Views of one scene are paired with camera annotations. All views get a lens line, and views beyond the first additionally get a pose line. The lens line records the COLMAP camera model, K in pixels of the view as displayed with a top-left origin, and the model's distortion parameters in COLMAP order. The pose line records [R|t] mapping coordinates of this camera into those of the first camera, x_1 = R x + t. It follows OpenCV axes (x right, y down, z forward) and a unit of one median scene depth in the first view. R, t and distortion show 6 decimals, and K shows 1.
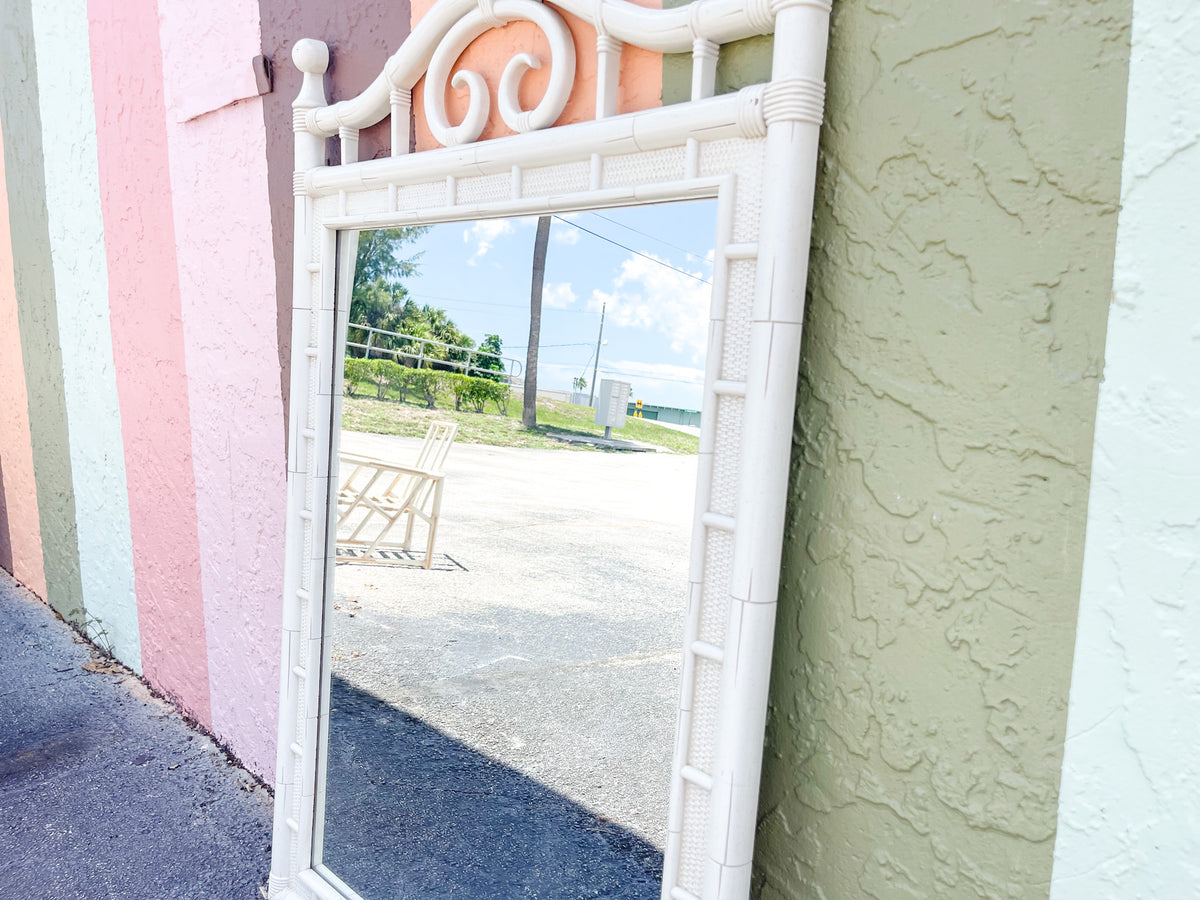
lens RADIAL K [[908.1, 0, 588.8], [0, 908.1, 468.0], [0, 0, 1]] dist [0.068368, -0.102682]
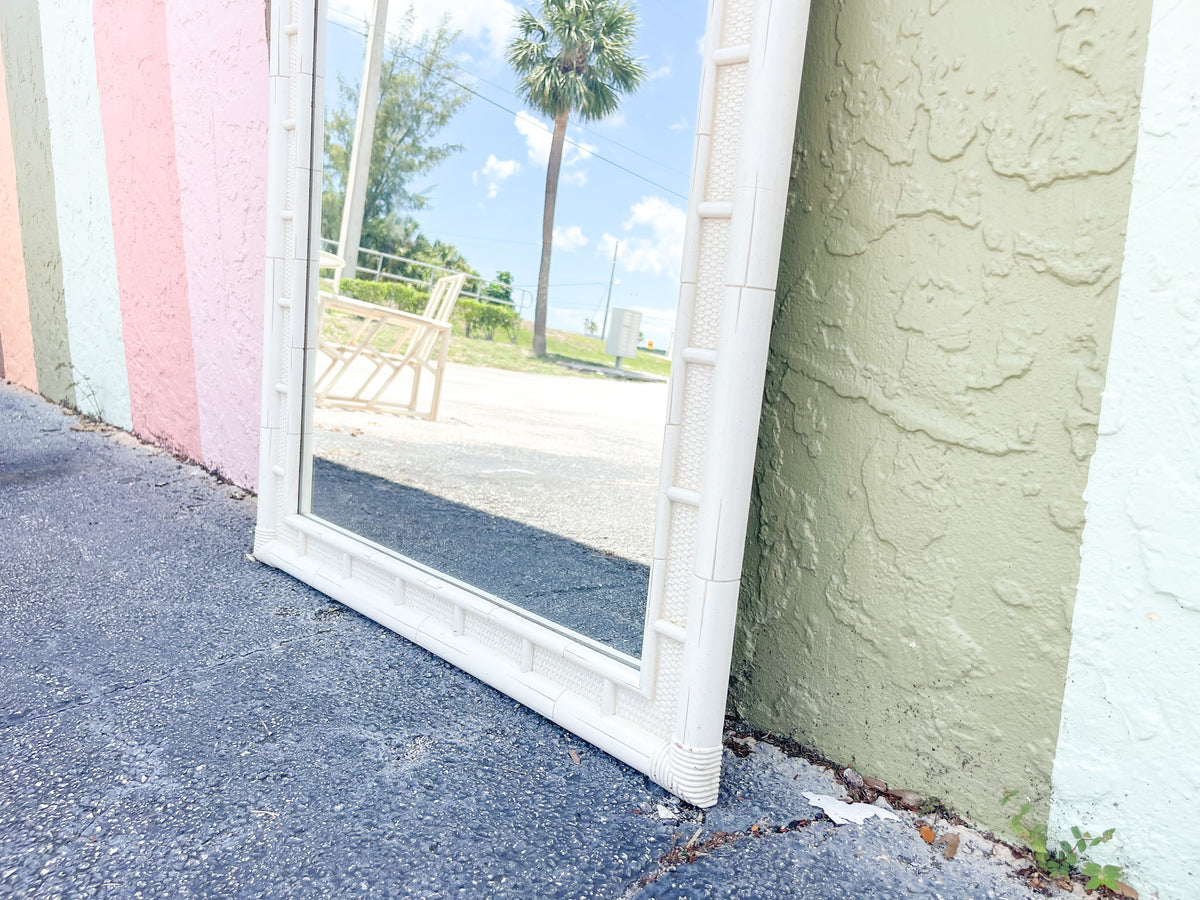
lens RADIAL K [[905.3, 0, 600.0], [0, 905.3, 450.0], [0, 0, 1]] dist [0.067331, -0.105983]
pose [[0.999905, 0.013638, 0.002215, 0.003543], [-0.013728, 0.998770, 0.047652, 0.265164], [-0.001562, -0.047678, 0.998862, 0.054659]]
